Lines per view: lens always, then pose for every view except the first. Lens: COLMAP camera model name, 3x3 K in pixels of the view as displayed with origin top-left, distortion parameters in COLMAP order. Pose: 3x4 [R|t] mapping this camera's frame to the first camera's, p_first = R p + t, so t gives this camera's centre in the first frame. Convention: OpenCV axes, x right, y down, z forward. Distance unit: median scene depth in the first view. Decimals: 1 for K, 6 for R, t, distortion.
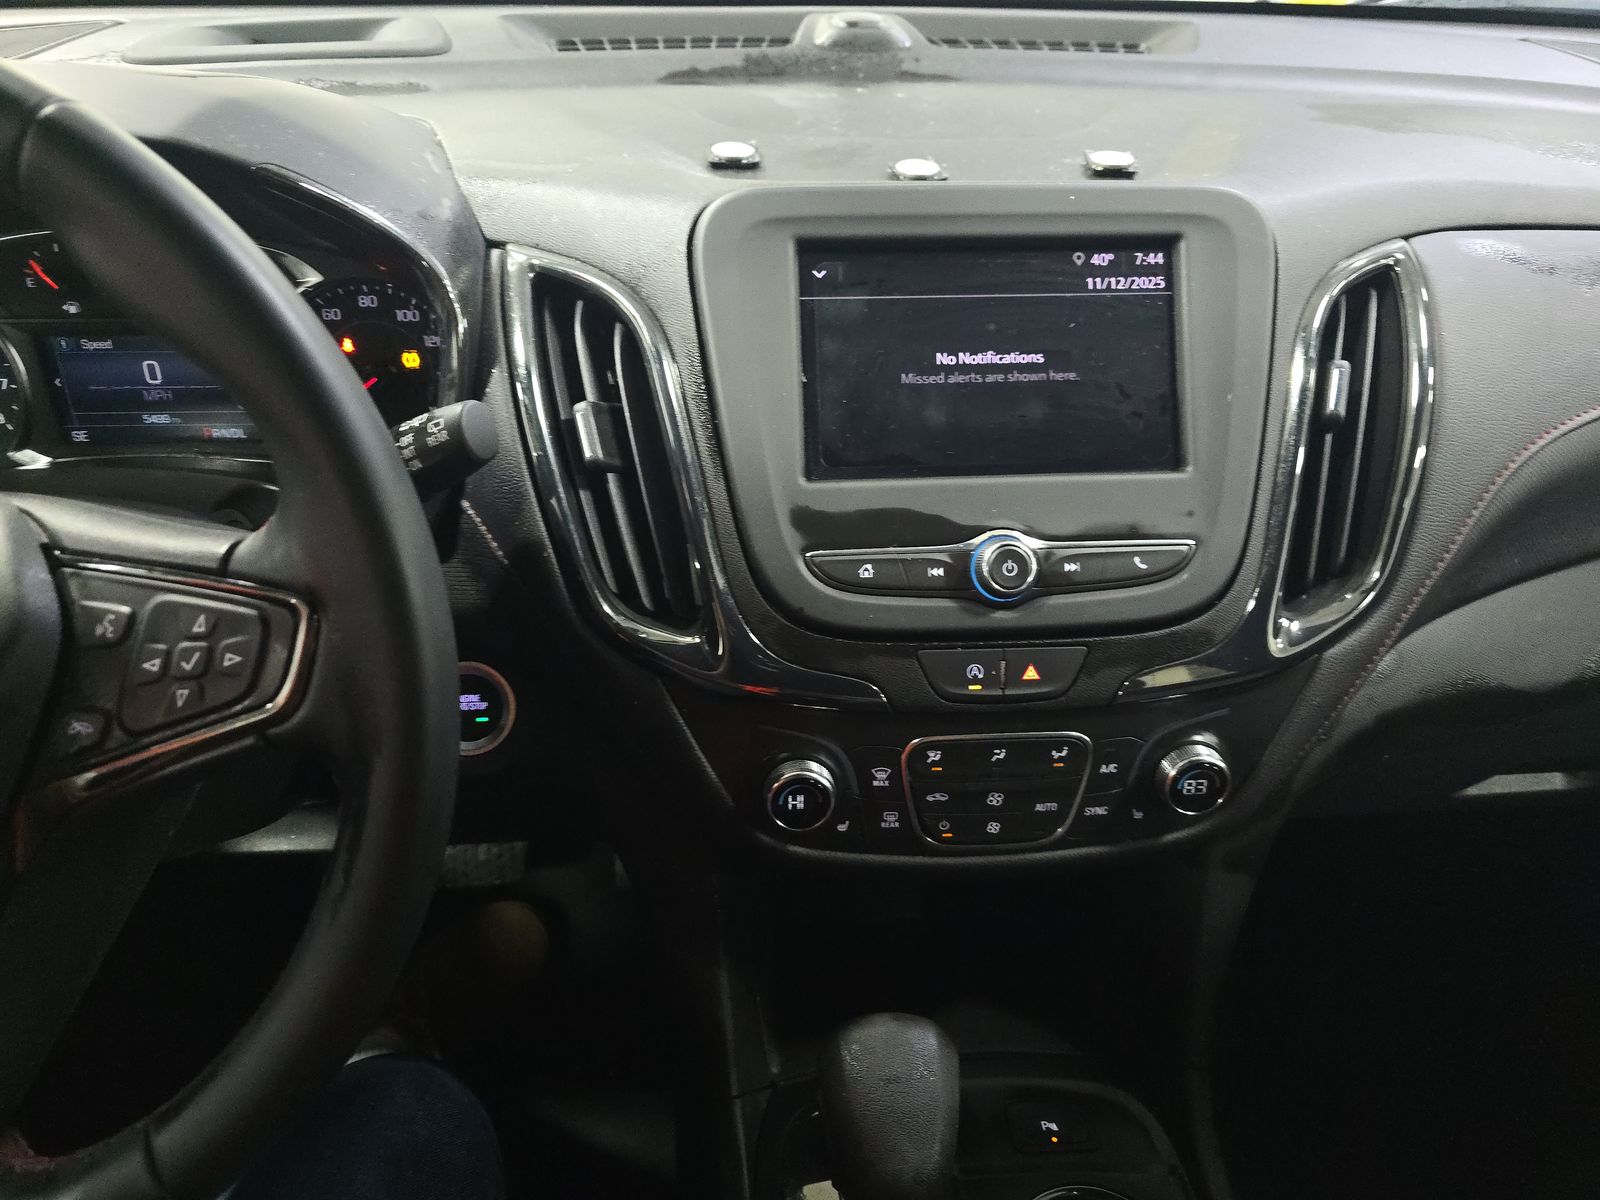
lens RADIAL K [[1081.7, 0, 793.6], [0, 1081.7, 602.4], [0, 0, 1]] dist [0.014633, -0.031666]
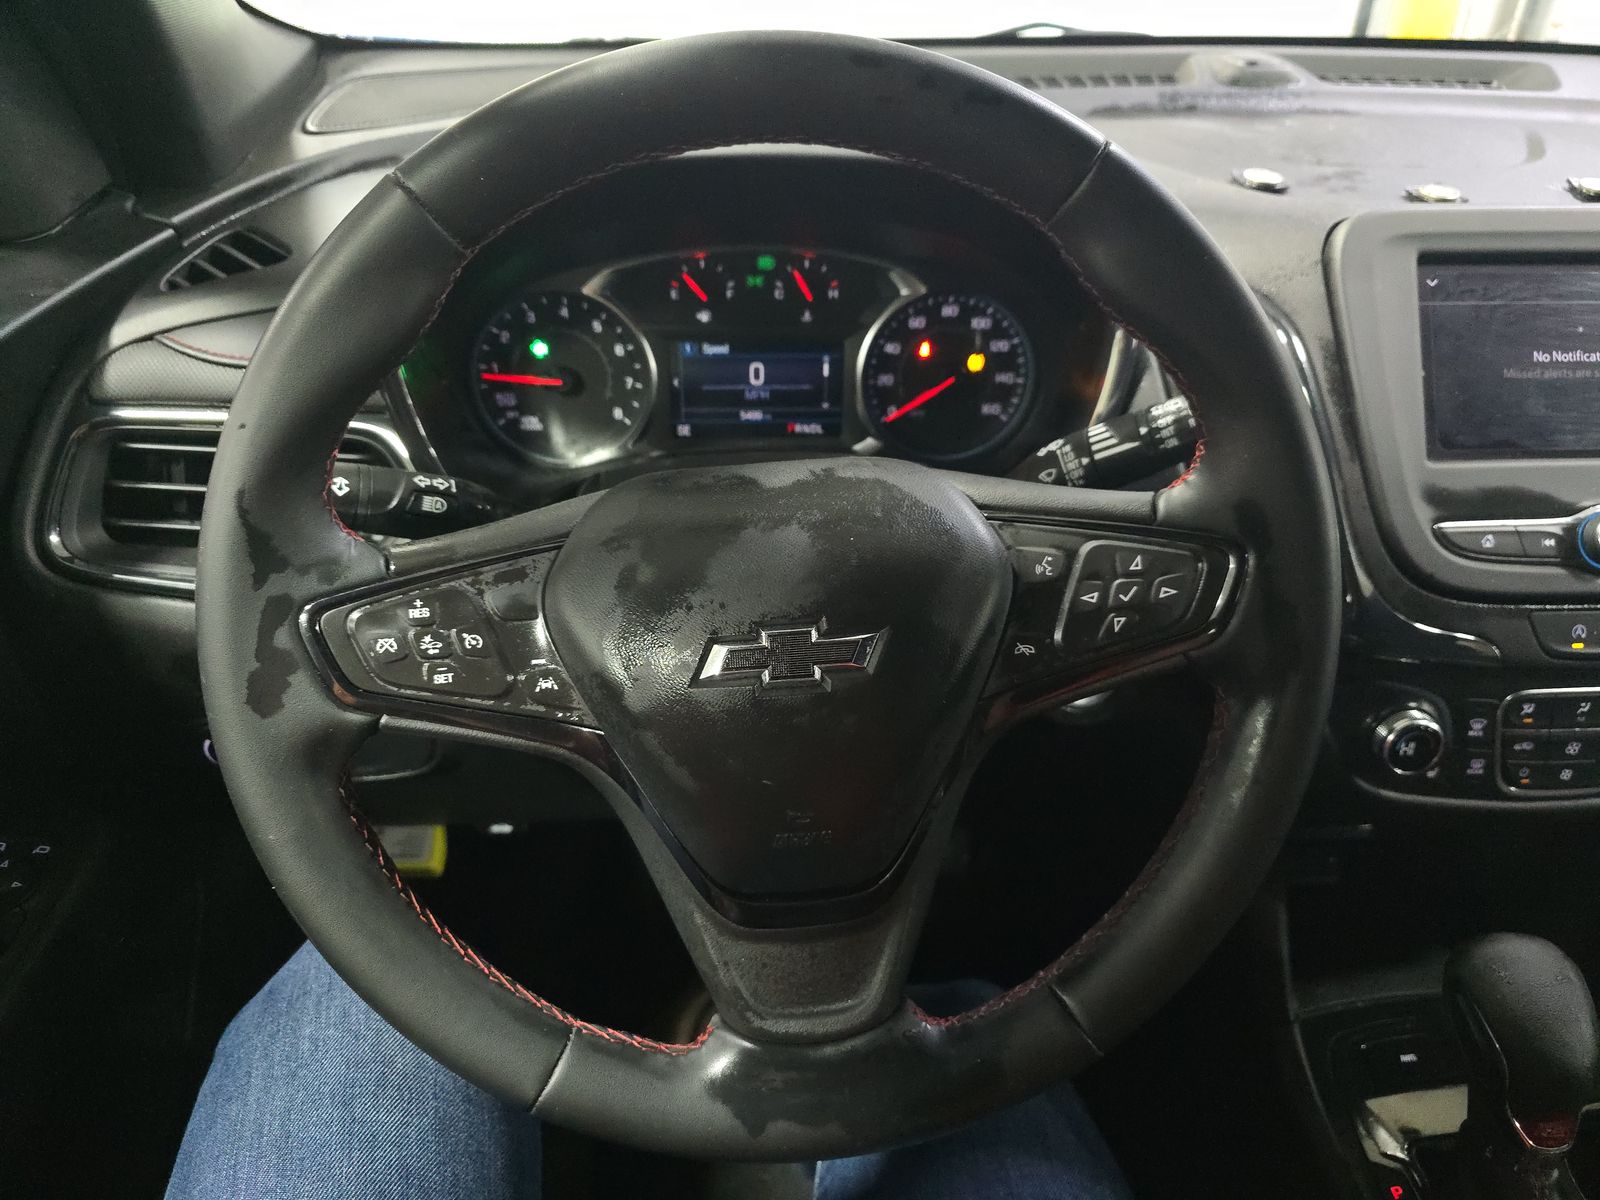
lens RADIAL K [[1081.7, 0, 798.8], [0, 1081.7, 600.8], [0, 0, 1]] dist [0.014633, -0.031666]
pose [[0.999563, 0.004149, -0.029263, -0.604413], [-0.004919, 0.999642, -0.026281, 0.064820], [0.029143, 0.026414, 0.999226, -0.148837]]
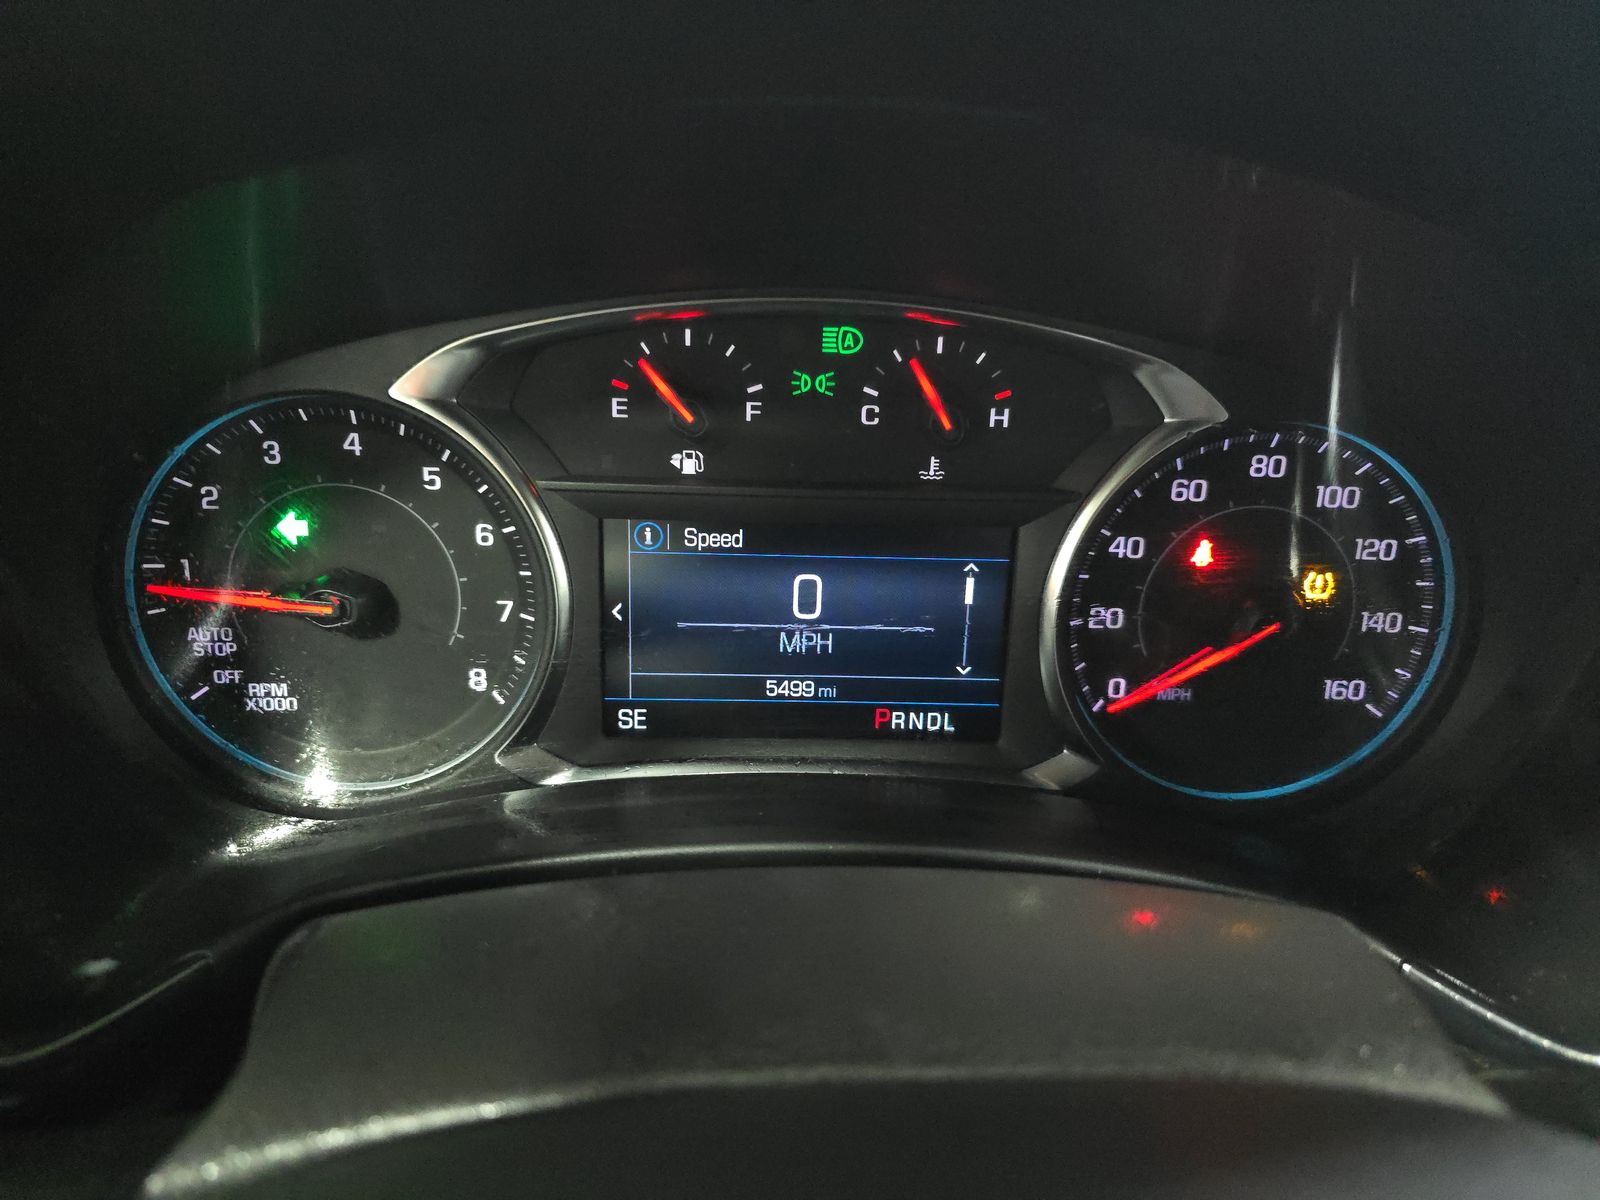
lens RADIAL K [[1081.7, 0, 797.1], [0, 1081.7, 603.3], [0, 0, 1]] dist [0.014633, -0.031666]
pose [[0.998463, 0.030662, -0.046167, -0.675901], [-0.037442, 0.987362, -0.153995, -0.159114], [0.040861, 0.155487, 0.986992, 0.615499]]
